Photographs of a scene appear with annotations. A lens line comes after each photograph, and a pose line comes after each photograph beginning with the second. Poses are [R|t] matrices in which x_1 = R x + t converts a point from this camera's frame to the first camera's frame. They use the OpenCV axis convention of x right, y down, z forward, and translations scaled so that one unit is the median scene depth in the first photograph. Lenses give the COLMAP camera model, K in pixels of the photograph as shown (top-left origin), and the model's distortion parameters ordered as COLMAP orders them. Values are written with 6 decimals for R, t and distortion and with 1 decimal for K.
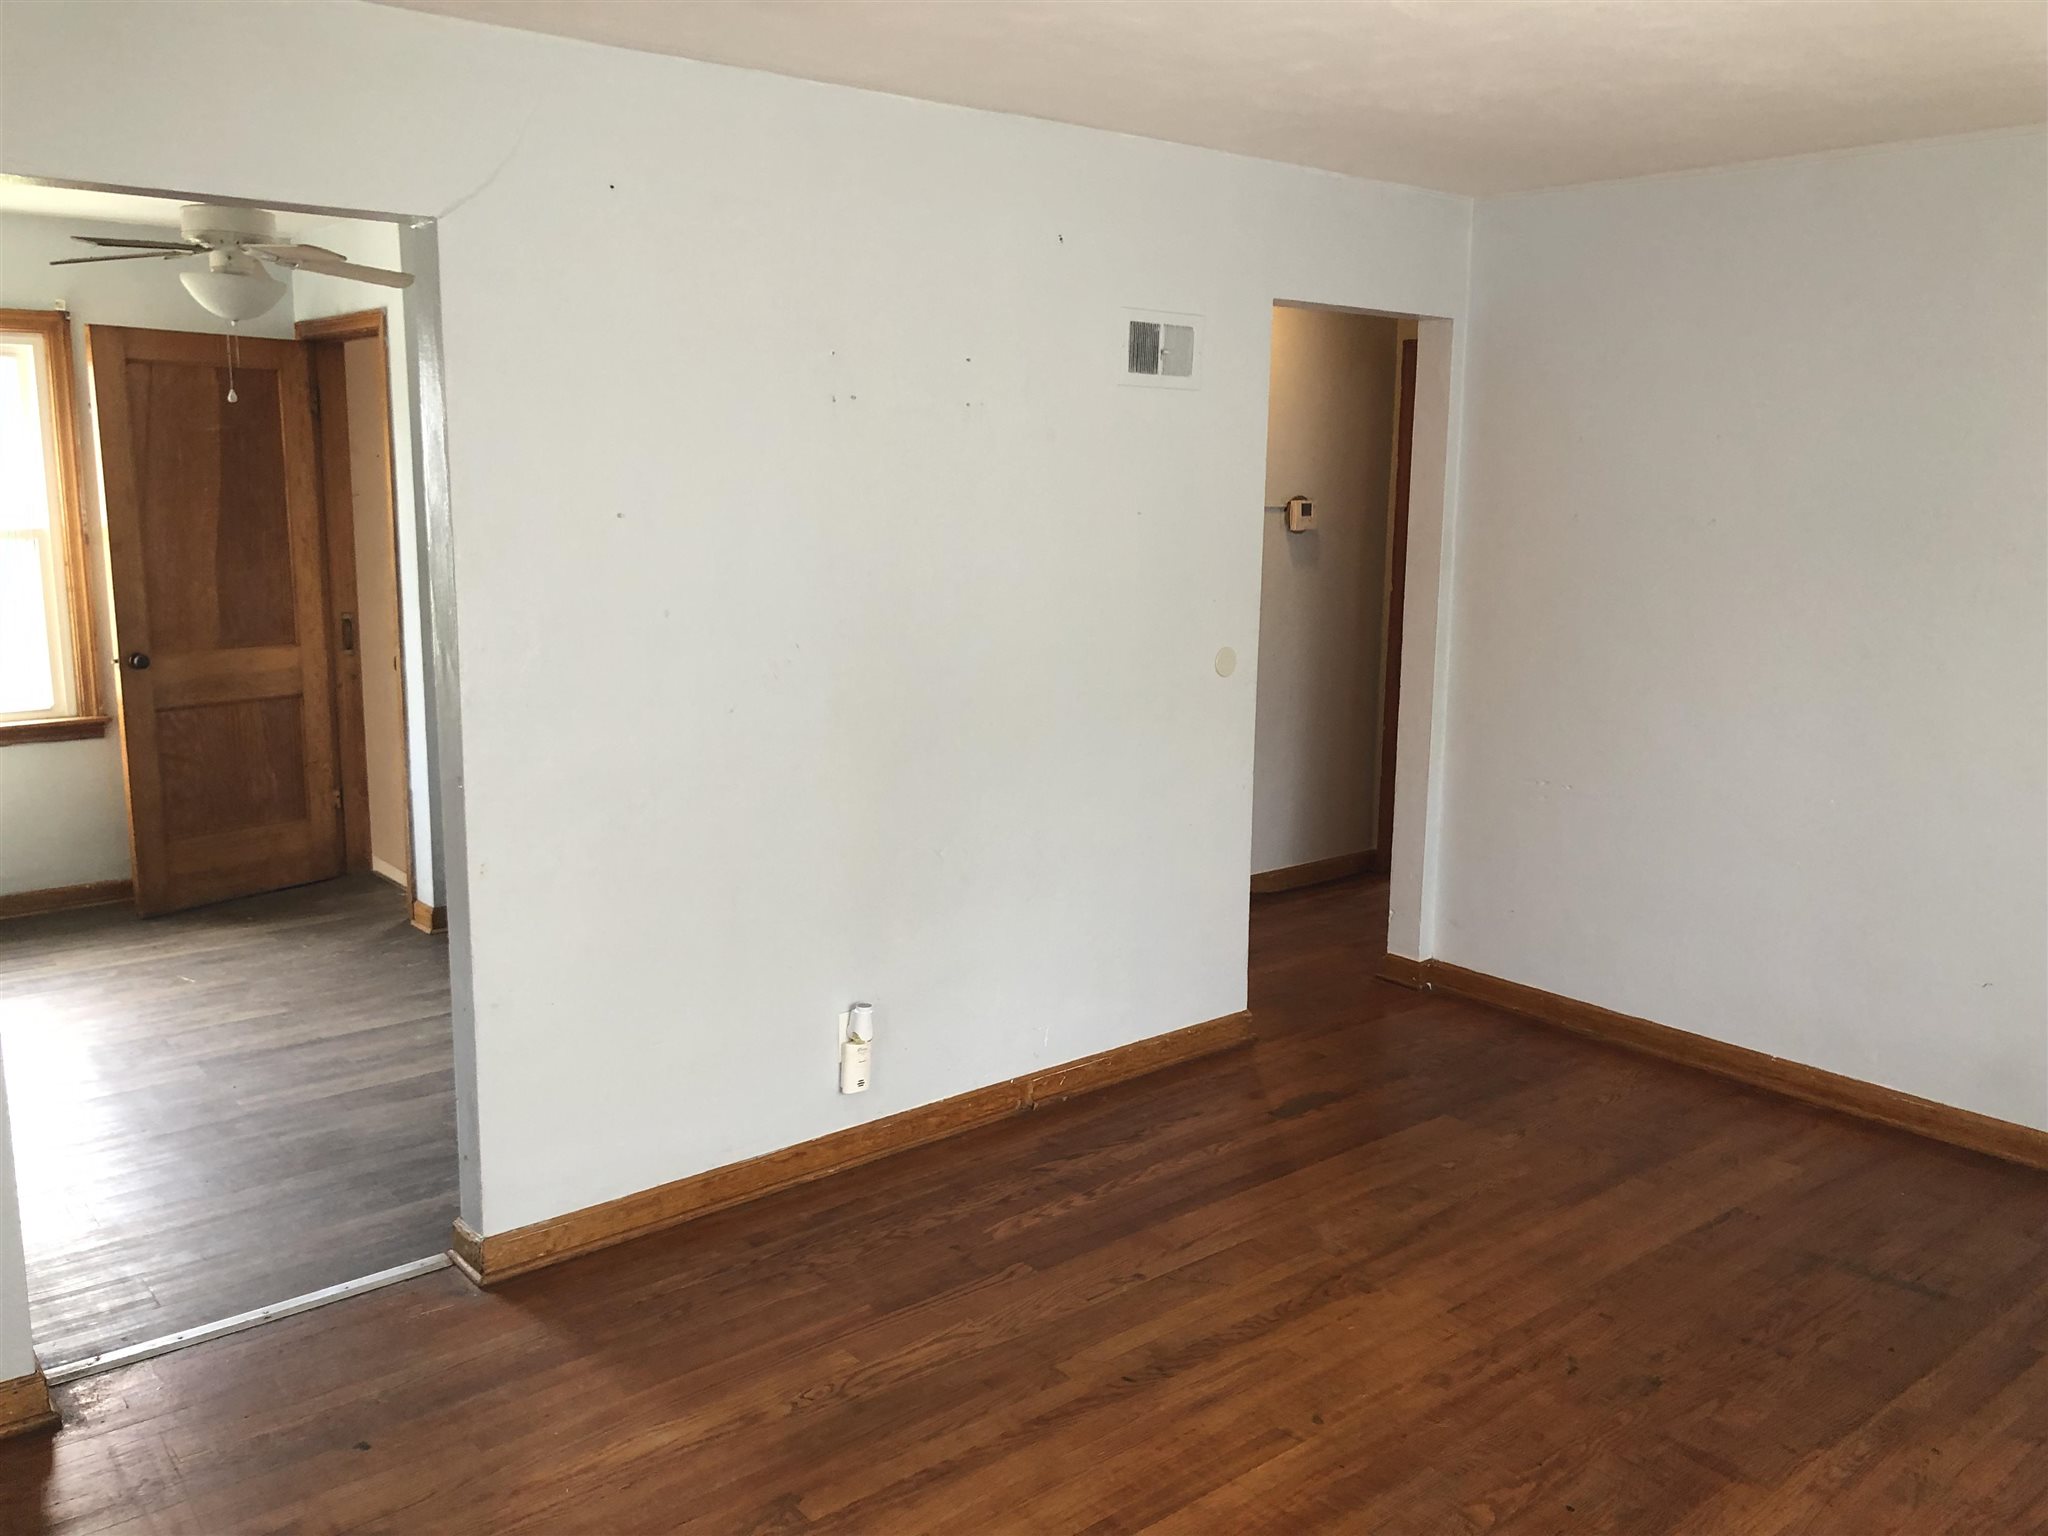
lens RADIAL K [[1680.2, 0, 1024.0], [0, 1680.2, 768.0], [0, 0, 1]] dist [-0.072806, 0.163919]
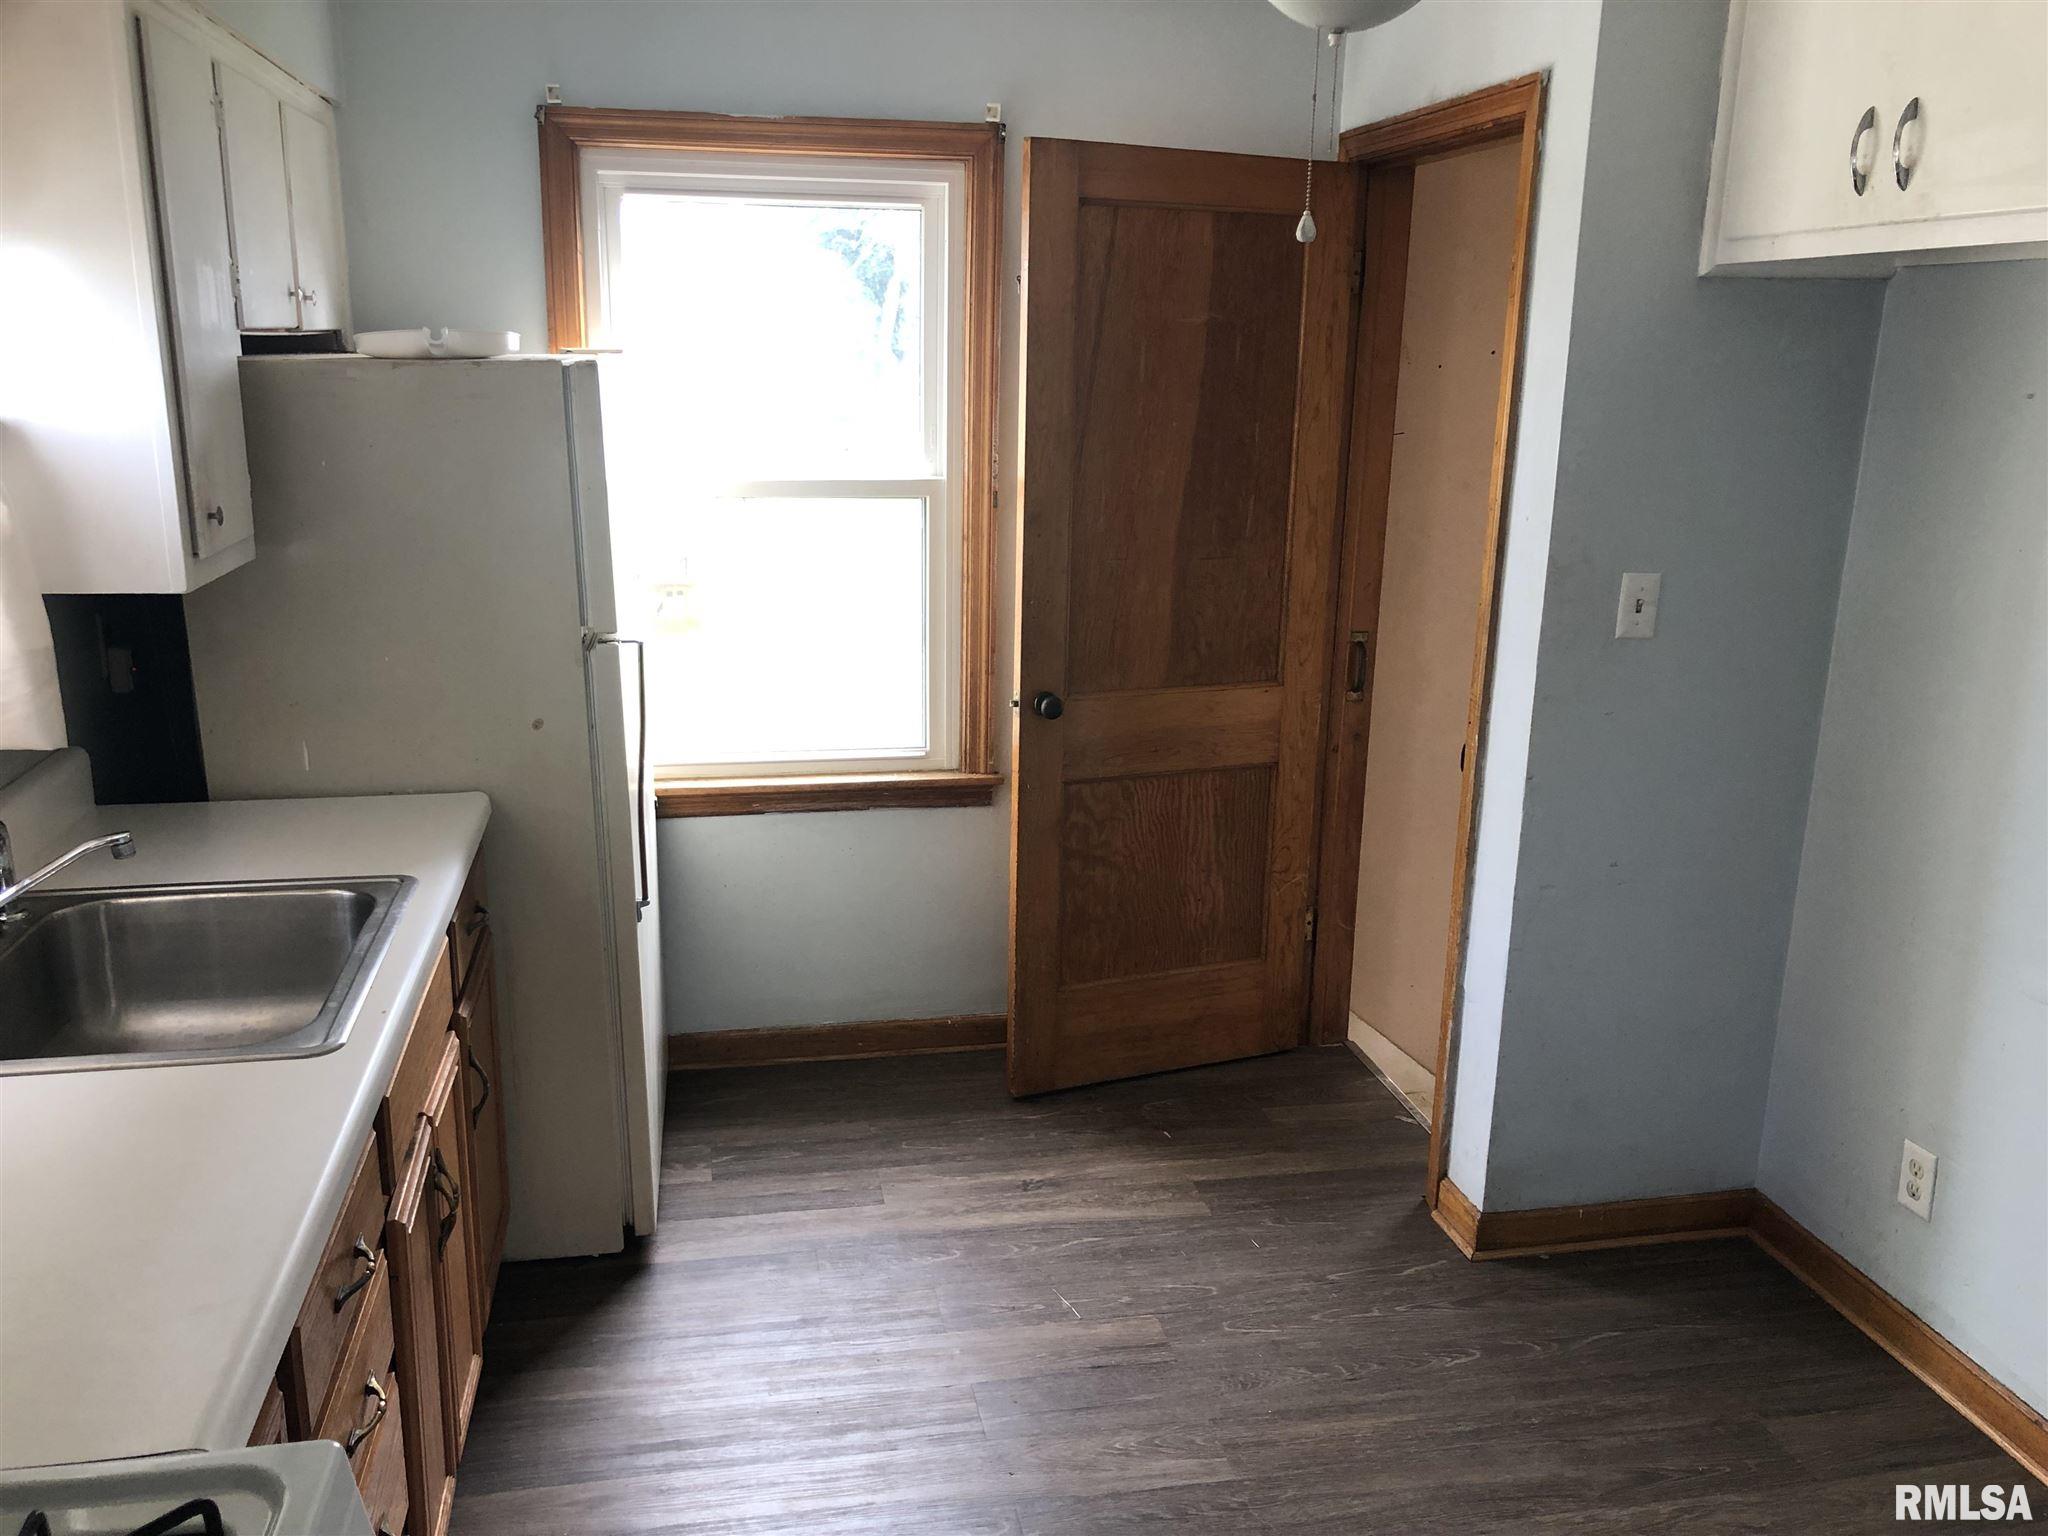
lens RADIAL K [[1643.6, 0, 1024.0], [0, 1643.6, 768.0], [0, 0, 1]] dist [0.014919, -0.001907]
pose [[0.873142, 0.122171, -0.471909, -0.243299], [-0.093864, 0.992105, 0.083172, -0.088461], [0.478344, -0.028326, 0.877715, 0.451571]]
